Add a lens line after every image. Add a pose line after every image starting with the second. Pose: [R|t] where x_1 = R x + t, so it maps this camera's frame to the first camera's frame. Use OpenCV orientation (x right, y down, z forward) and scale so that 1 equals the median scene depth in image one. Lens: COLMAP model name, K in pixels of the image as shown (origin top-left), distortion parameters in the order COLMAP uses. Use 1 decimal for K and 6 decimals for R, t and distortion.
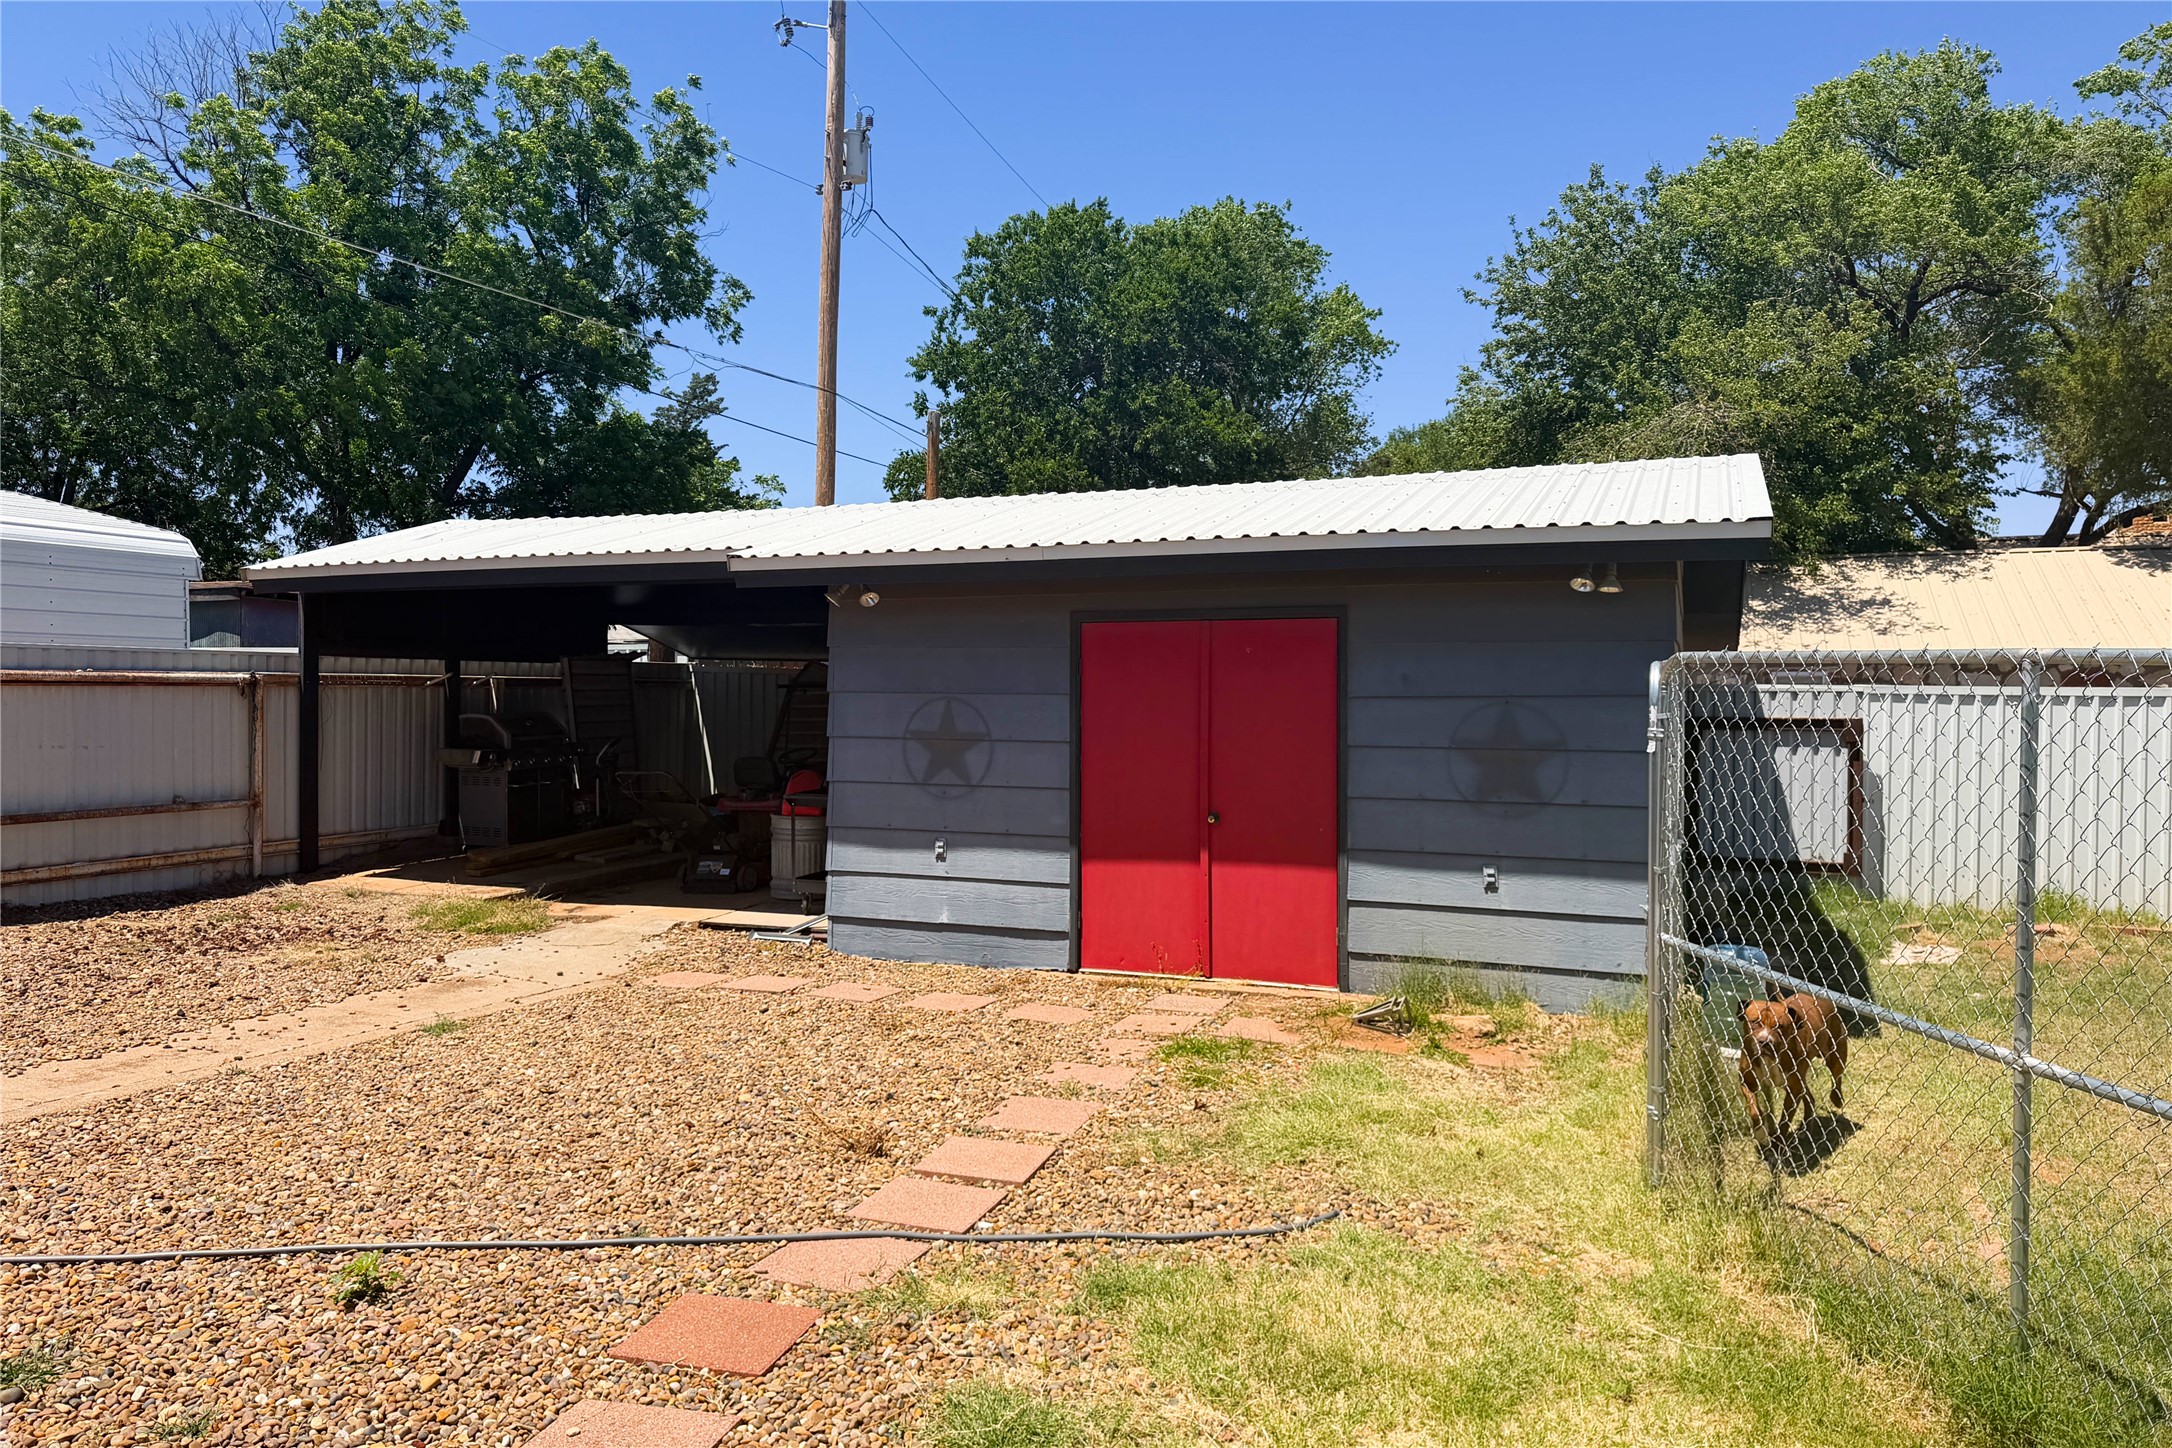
lens RADIAL K [[1507.7, 0, 1083.8], [0, 1507.7, 704.1], [0, 0, 1]] dist [-0.007415, -0.003356]
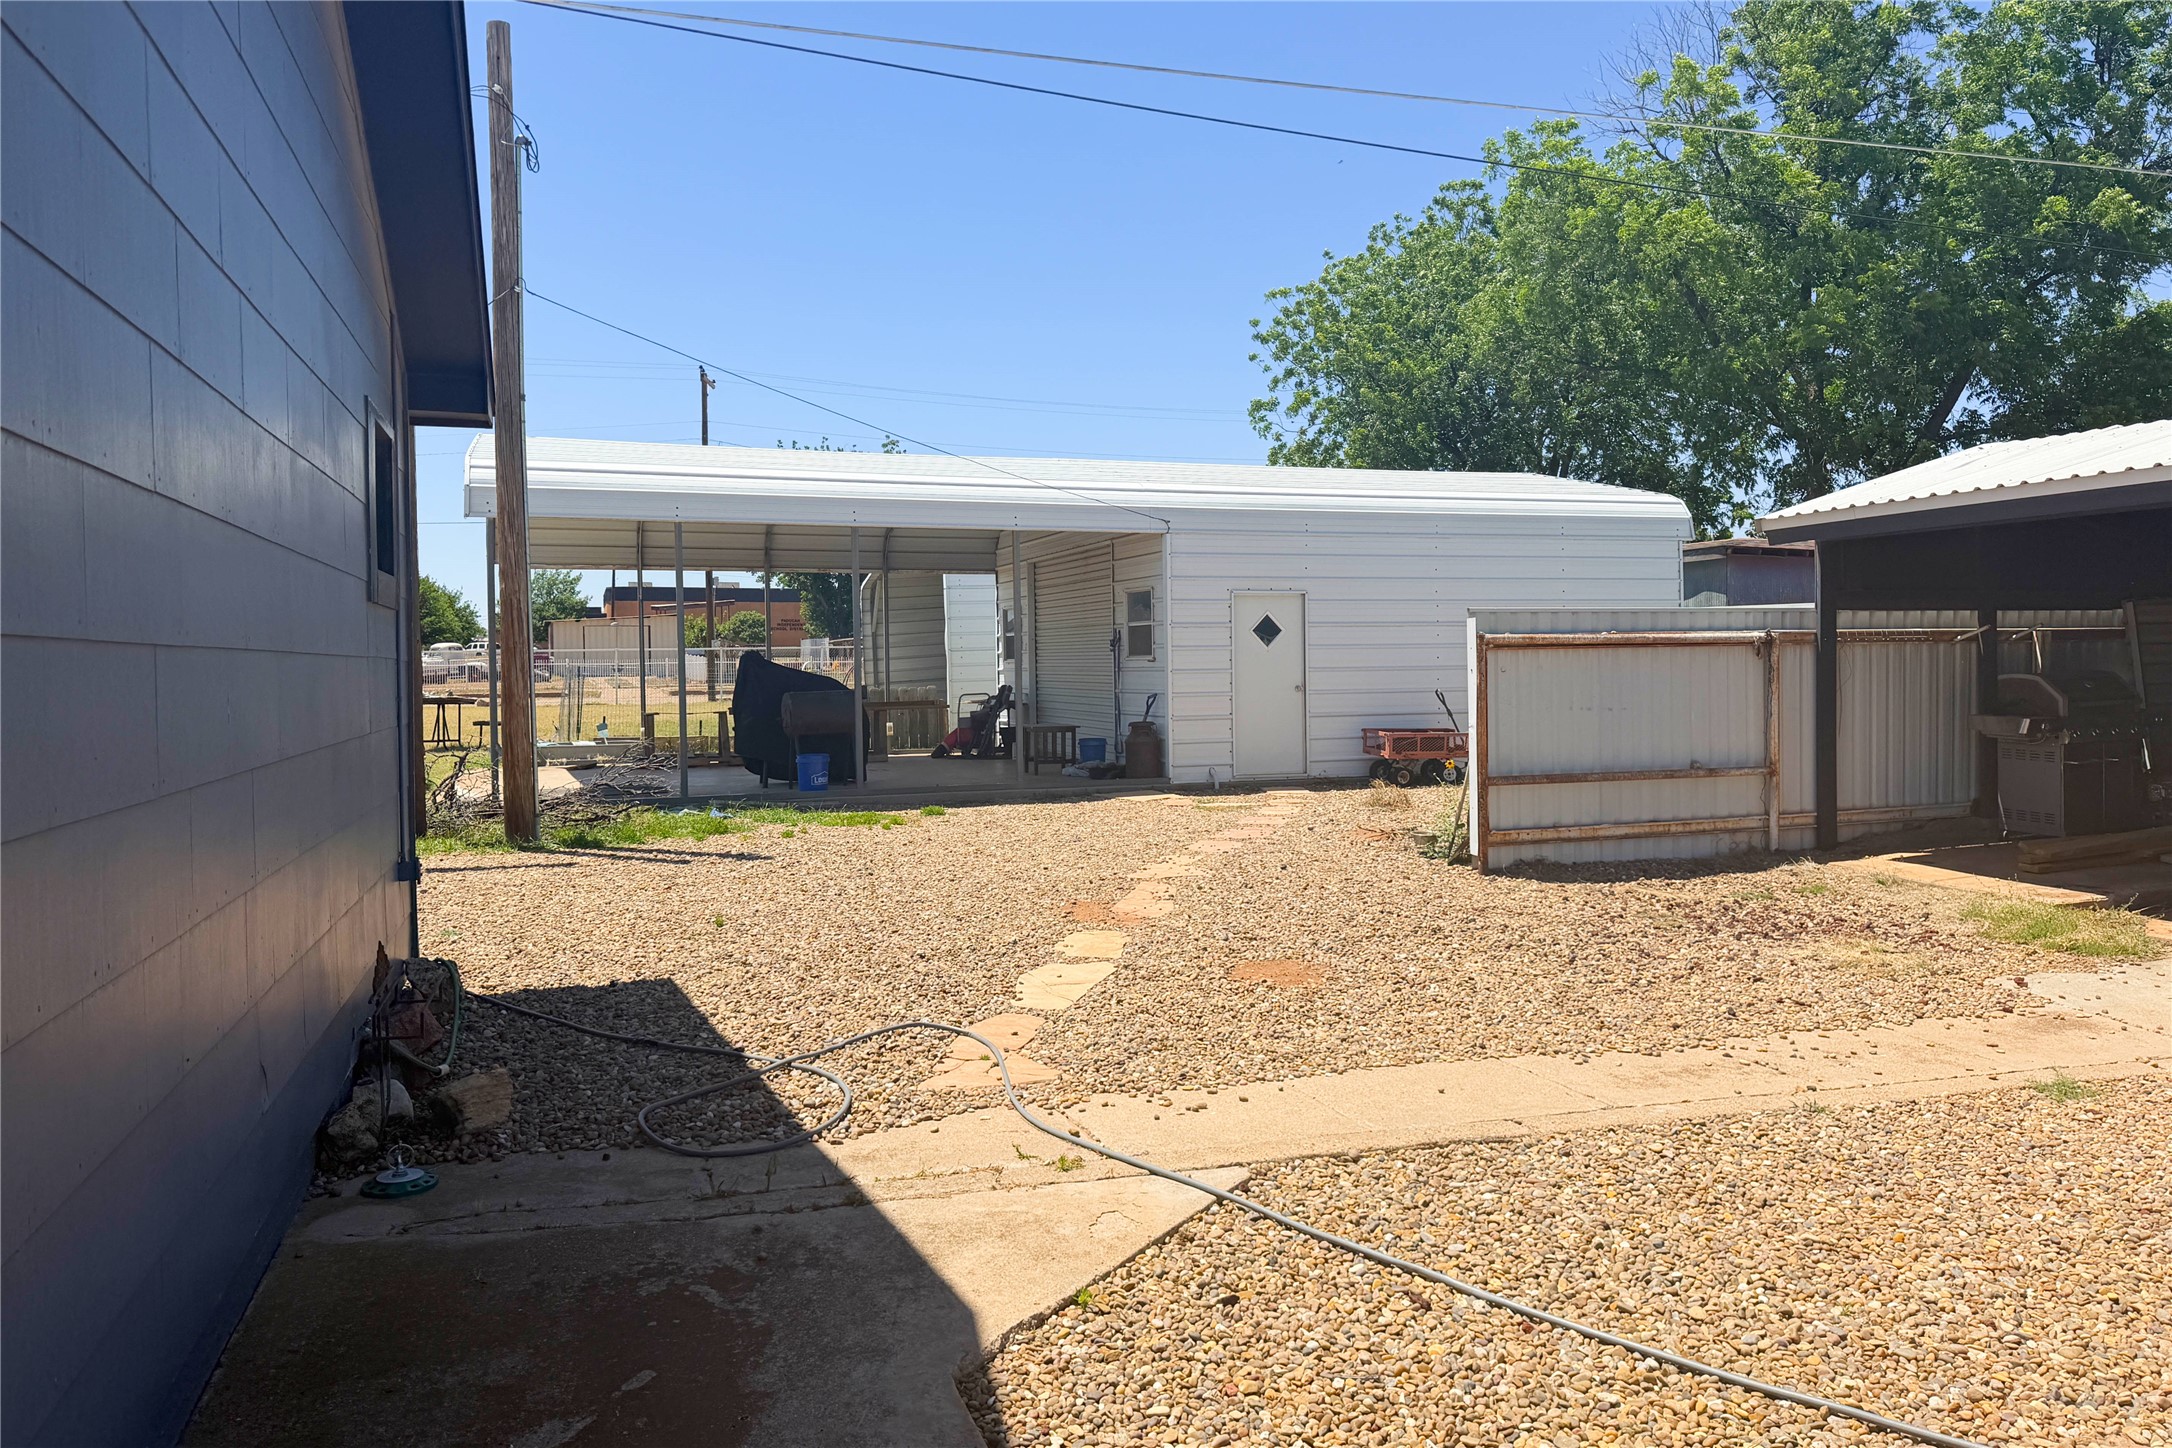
lens RADIAL K [[1507.7, 0, 1083.8], [0, 1507.7, 704.1], [0, 0, 1]] dist [-0.007415, -0.003356]
pose [[0.624124, 0.012808, -0.781220, -0.093412], [0.009346, 0.999672, 0.023856, -0.001784], [0.781269, -0.022190, 0.623800, 0.093037]]
